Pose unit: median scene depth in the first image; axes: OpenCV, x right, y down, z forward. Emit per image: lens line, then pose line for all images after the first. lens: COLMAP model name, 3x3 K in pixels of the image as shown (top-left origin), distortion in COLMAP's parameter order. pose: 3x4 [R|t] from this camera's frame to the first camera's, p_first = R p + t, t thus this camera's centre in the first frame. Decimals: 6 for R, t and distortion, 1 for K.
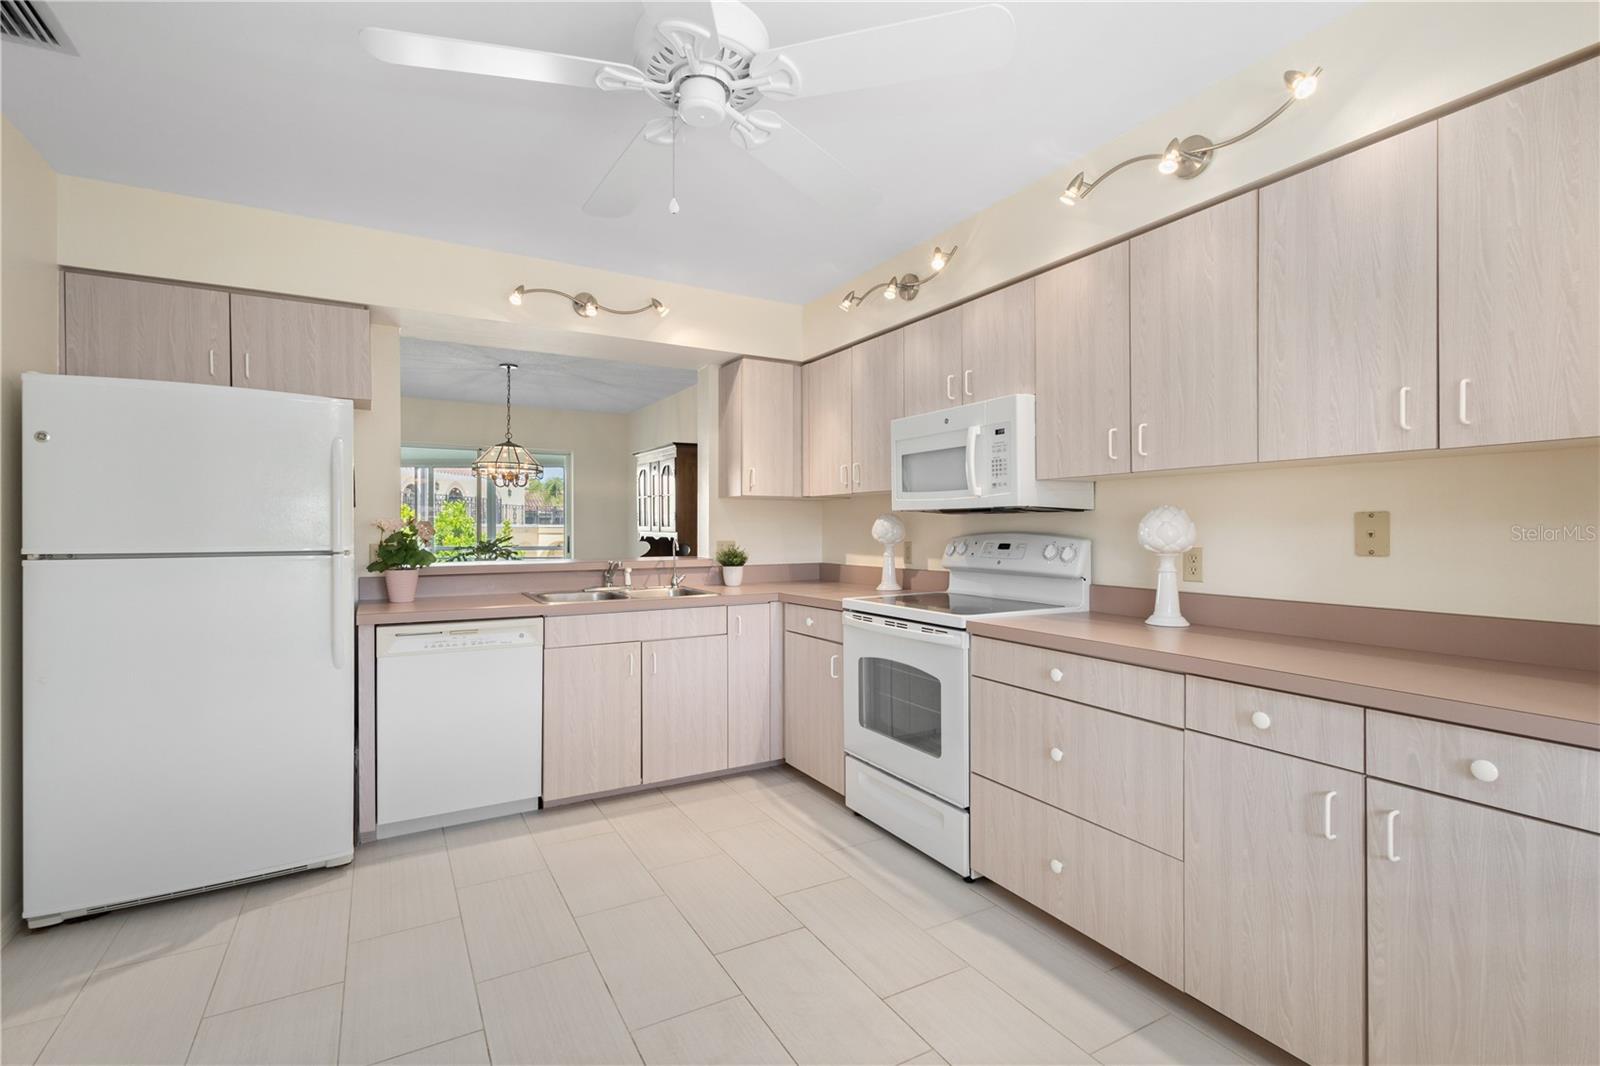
lens RADIAL K [[736.1, 0, 803.6], [0, 736.1, 533.7], [0, 0, 1]] dist [0.014889, -0.005318]
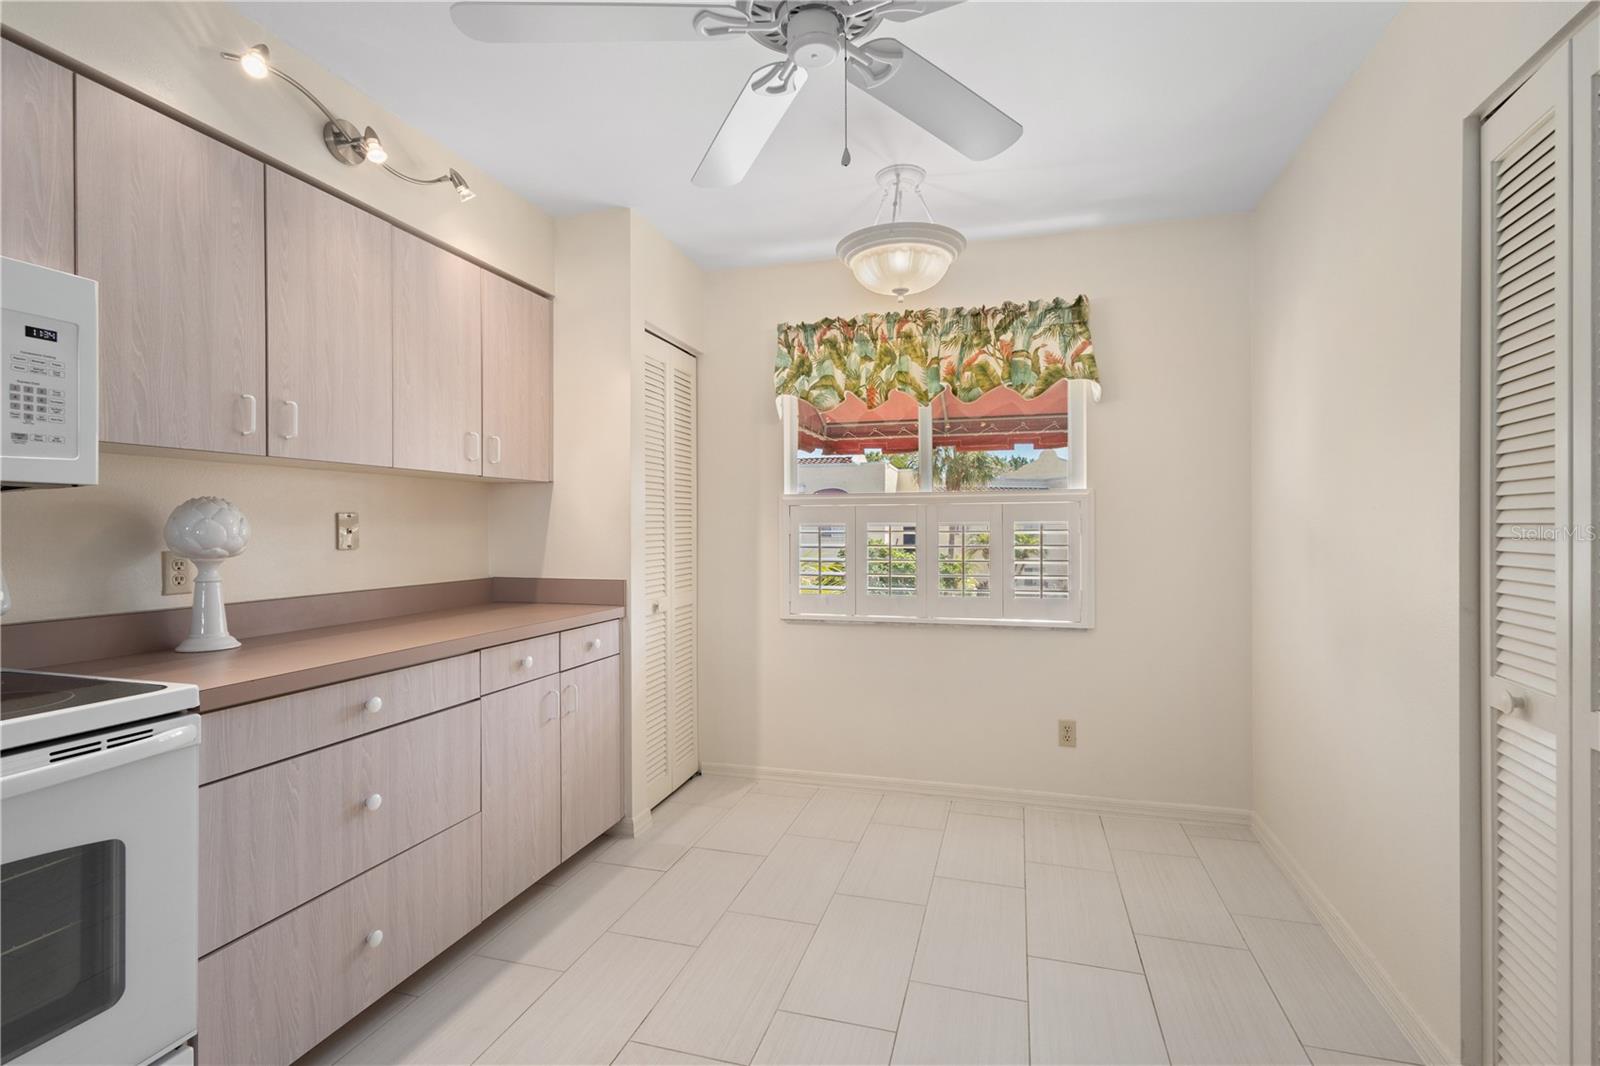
lens RADIAL K [[736.1, 0, 801.7], [0, 736.1, 527.2], [0, 0, 1]] dist [0.014889, -0.005318]
pose [[-0.697273, 0.001741, 0.716804, -0.420223], [0.007642, 0.999958, 0.005005, -0.004324], [-0.716765, 0.008967, -0.697257, 0.896596]]
